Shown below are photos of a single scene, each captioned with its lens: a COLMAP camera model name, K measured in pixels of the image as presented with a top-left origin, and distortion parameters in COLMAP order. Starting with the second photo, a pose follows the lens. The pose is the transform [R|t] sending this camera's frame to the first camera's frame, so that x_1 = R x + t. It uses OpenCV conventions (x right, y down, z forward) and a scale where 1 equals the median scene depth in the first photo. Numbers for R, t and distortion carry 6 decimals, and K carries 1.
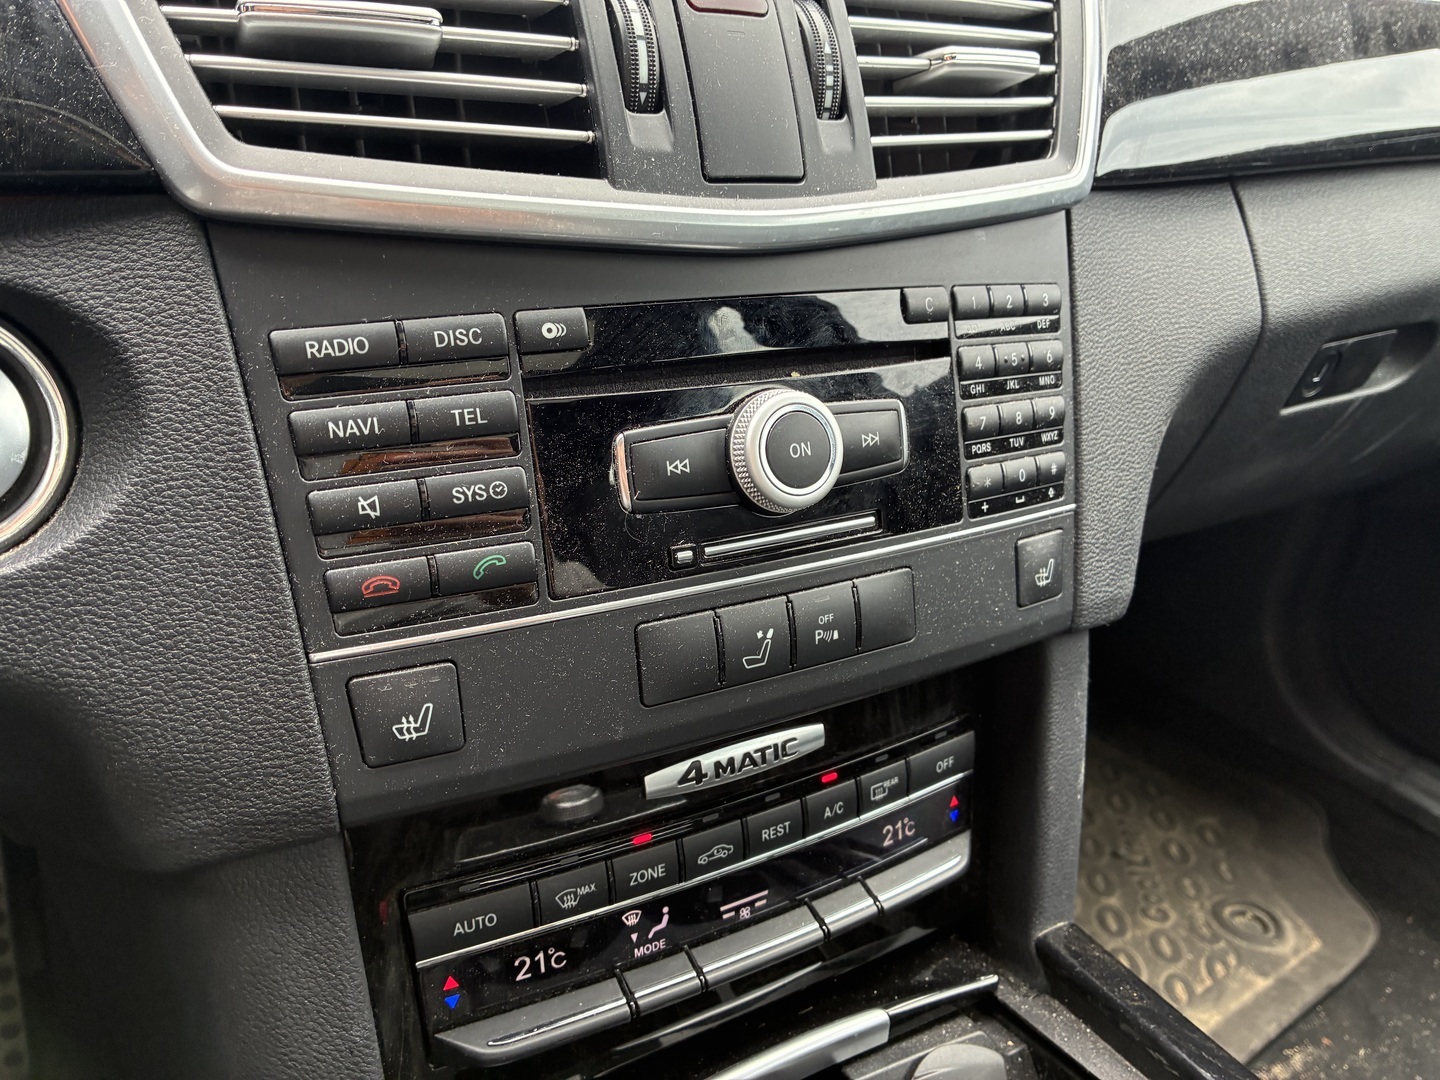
lens RADIAL K [[1117.9, 0, 707.7], [0, 1117.9, 544.9], [0, 0, 1]] dist [0.044752, -0.066470]
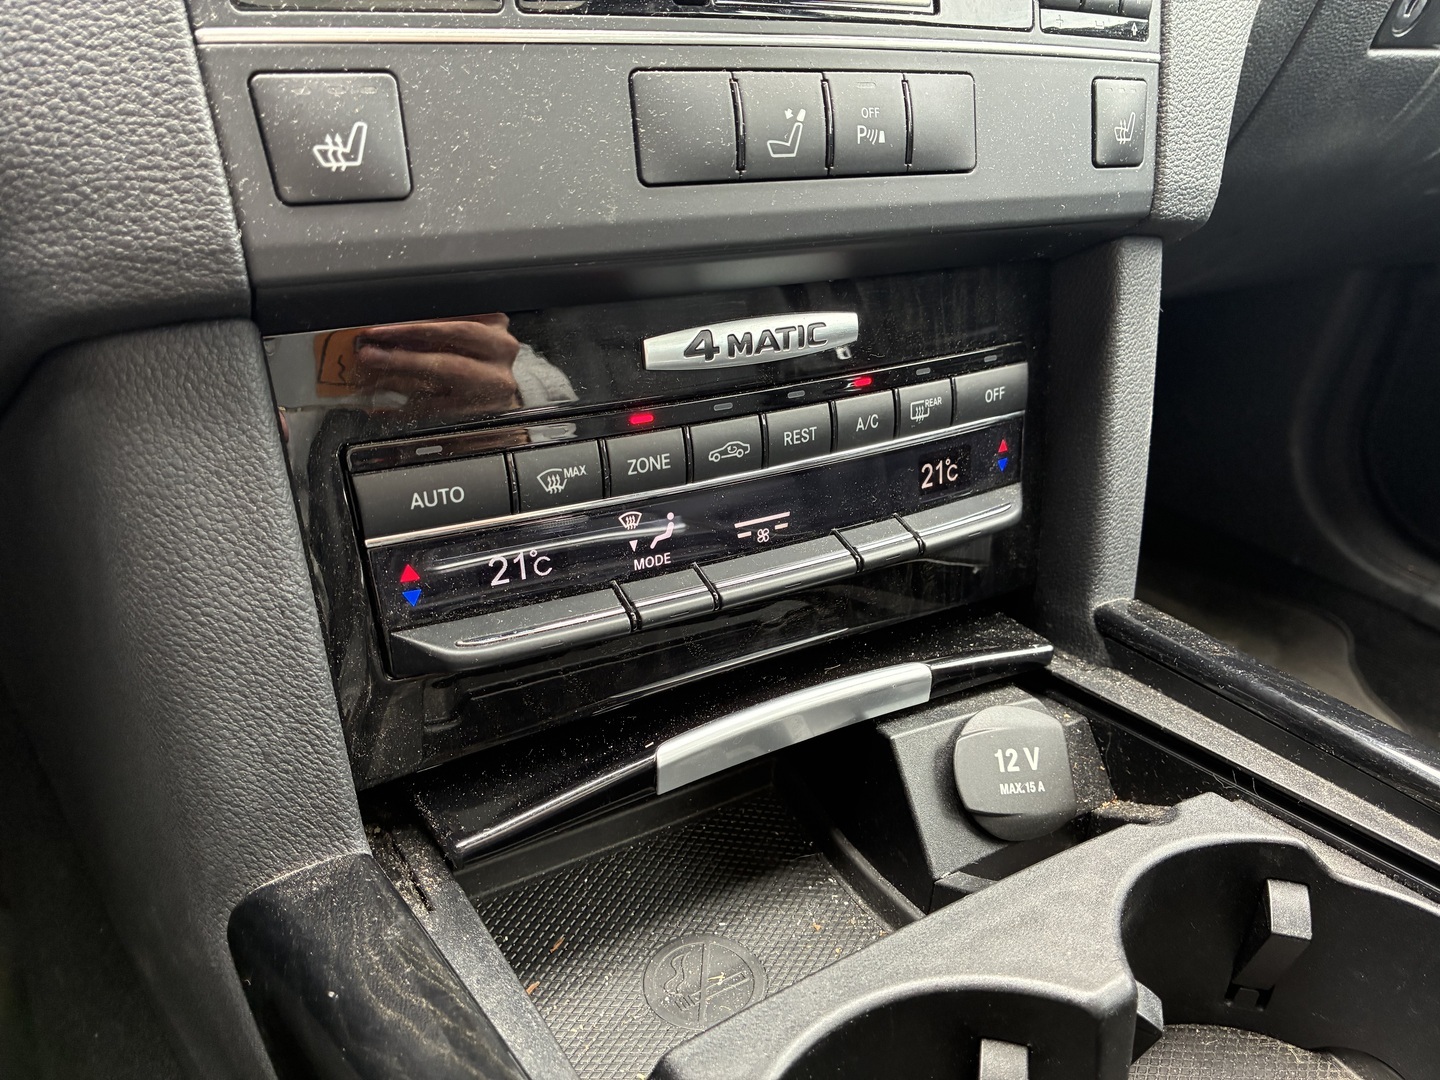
lens RADIAL K [[1117.9, 0, 705.8], [0, 1117.9, 543.1], [0, 0, 1]] dist [0.044752, -0.066470]
pose [[0.999920, -0.008741, 0.009164, -0.018472], [0.008158, 0.998053, 0.061841, 0.284784], [-0.009687, -0.061761, 0.998044, 0.164587]]
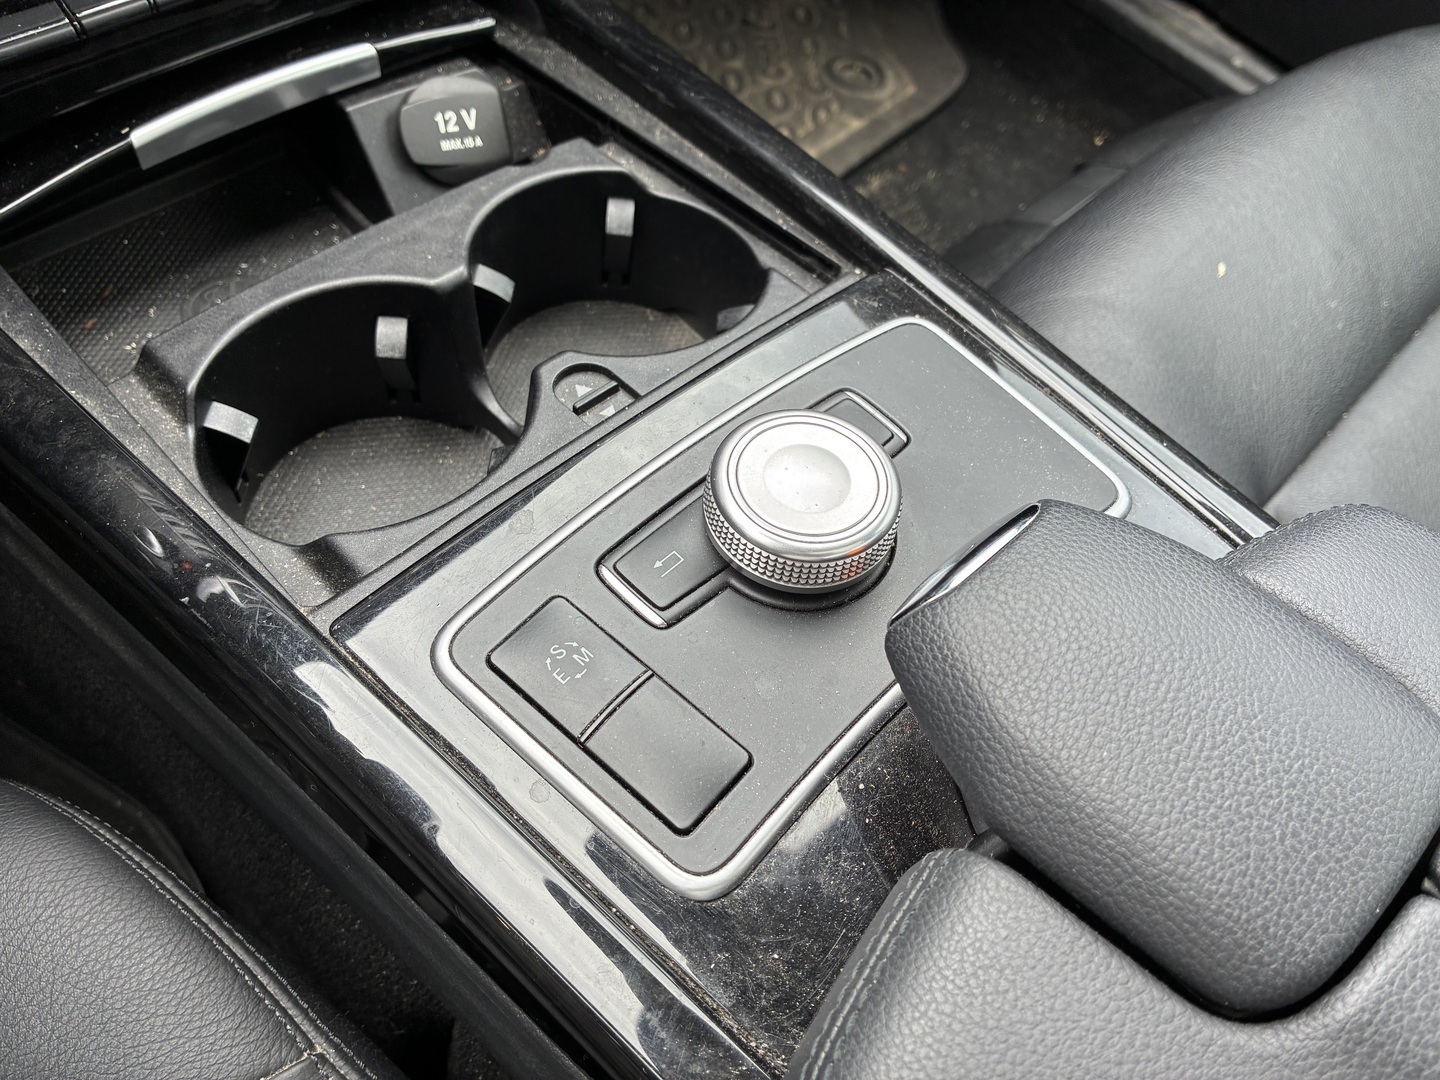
lens RADIAL K [[1117.9, 0, 712.5], [0, 1117.9, 511.4], [0, 0, 1]] dist [0.044752, -0.066470]
pose [[0.971134, -0.145563, 0.188971, 0.217646], [0.014933, 0.827764, 0.560878, 0.201132], [-0.238066, -0.541866, 0.806043, -0.172075]]
